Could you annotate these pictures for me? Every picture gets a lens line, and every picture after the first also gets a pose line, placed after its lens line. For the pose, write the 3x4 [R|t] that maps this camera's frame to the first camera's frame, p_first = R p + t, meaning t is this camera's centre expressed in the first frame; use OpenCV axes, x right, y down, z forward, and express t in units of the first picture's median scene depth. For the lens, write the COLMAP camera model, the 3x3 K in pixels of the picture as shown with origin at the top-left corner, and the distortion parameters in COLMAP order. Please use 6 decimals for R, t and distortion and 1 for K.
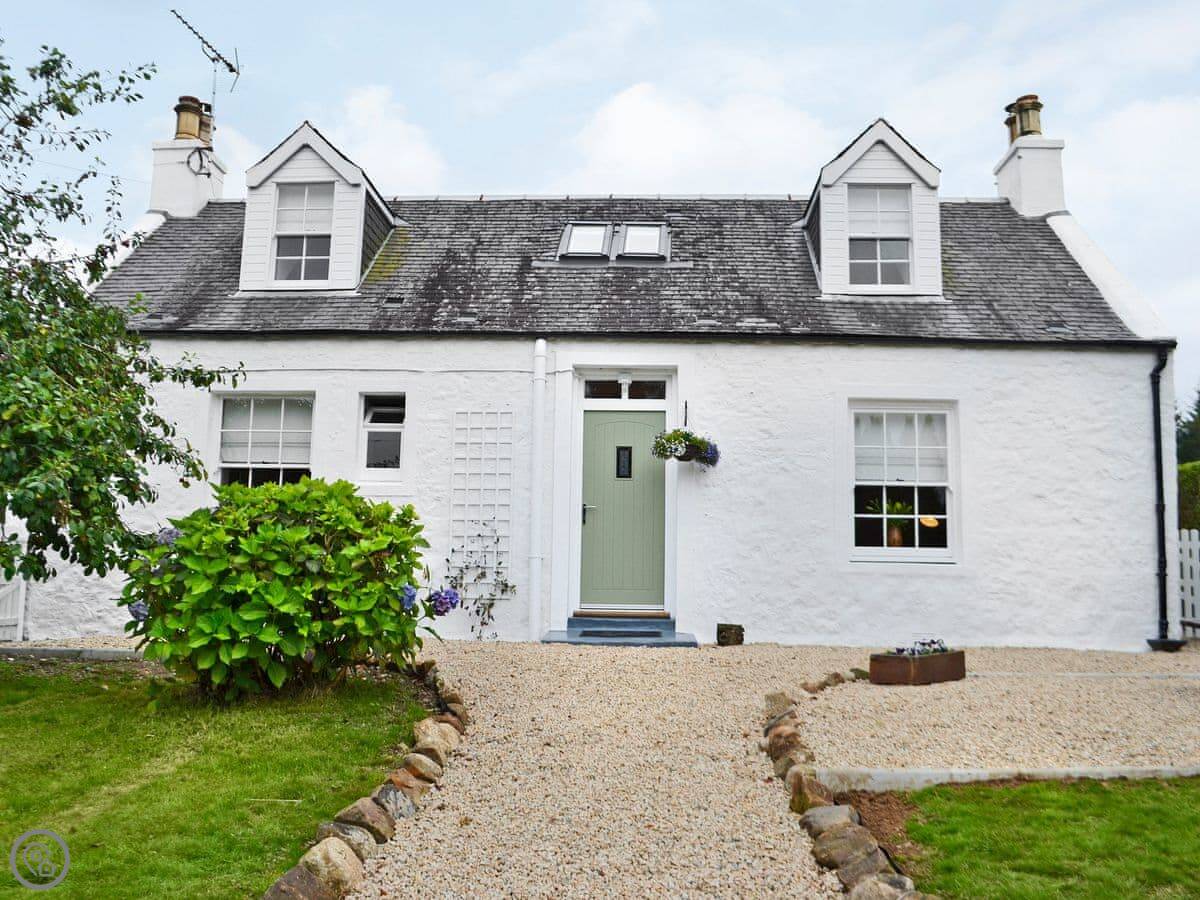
lens RADIAL K [[1111.8, 0, 600.0], [0, 1111.8, 450.0], [0, 0, 1]] dist [-0.036469, -0.106222]
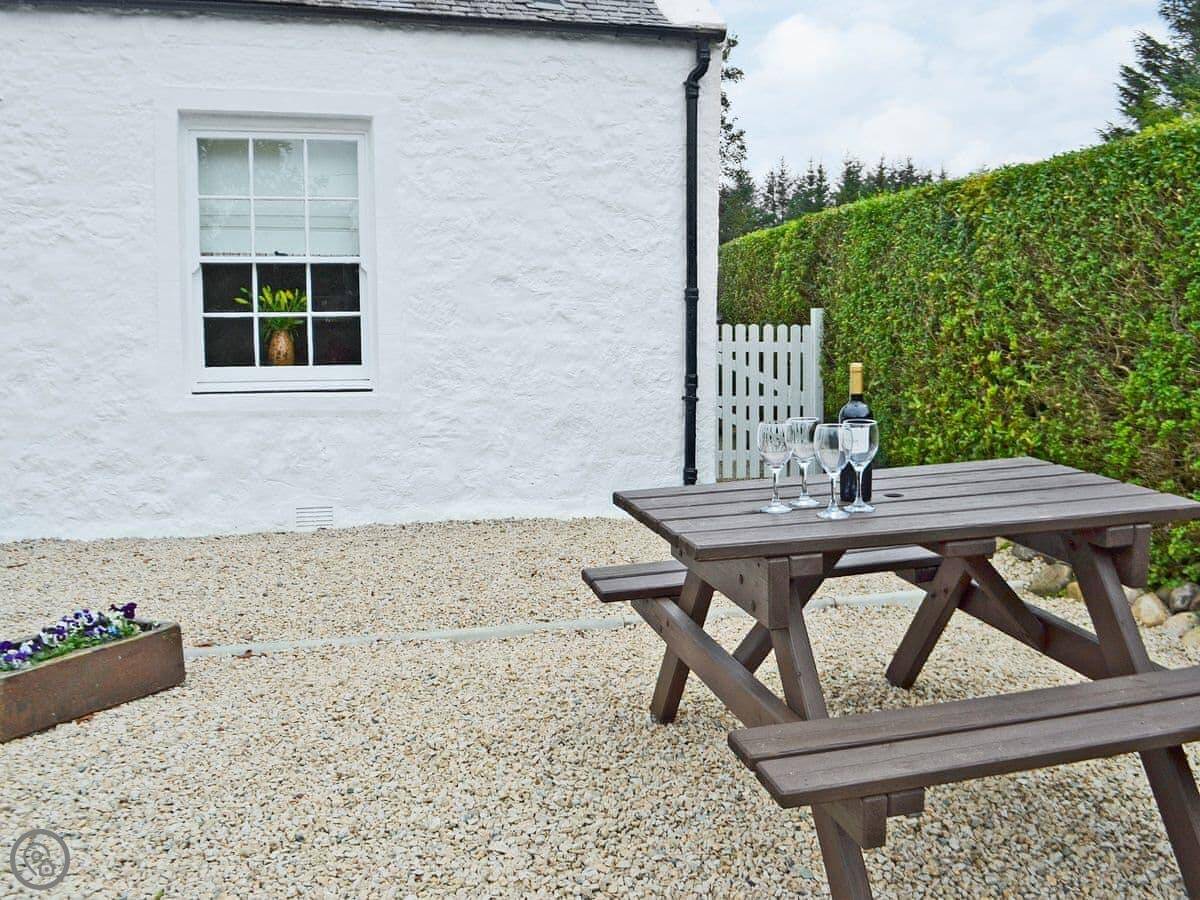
lens RADIAL K [[1111.8, 0, 600.0], [0, 1111.8, 450.0], [0, 0, 1]] dist [-0.036469, -0.106222]
pose [[0.955230, -0.055343, 0.290641, 0.259056], [-0.005815, 0.978648, 0.205463, 0.007480], [-0.295806, -0.197955, 0.934512, 0.374597]]
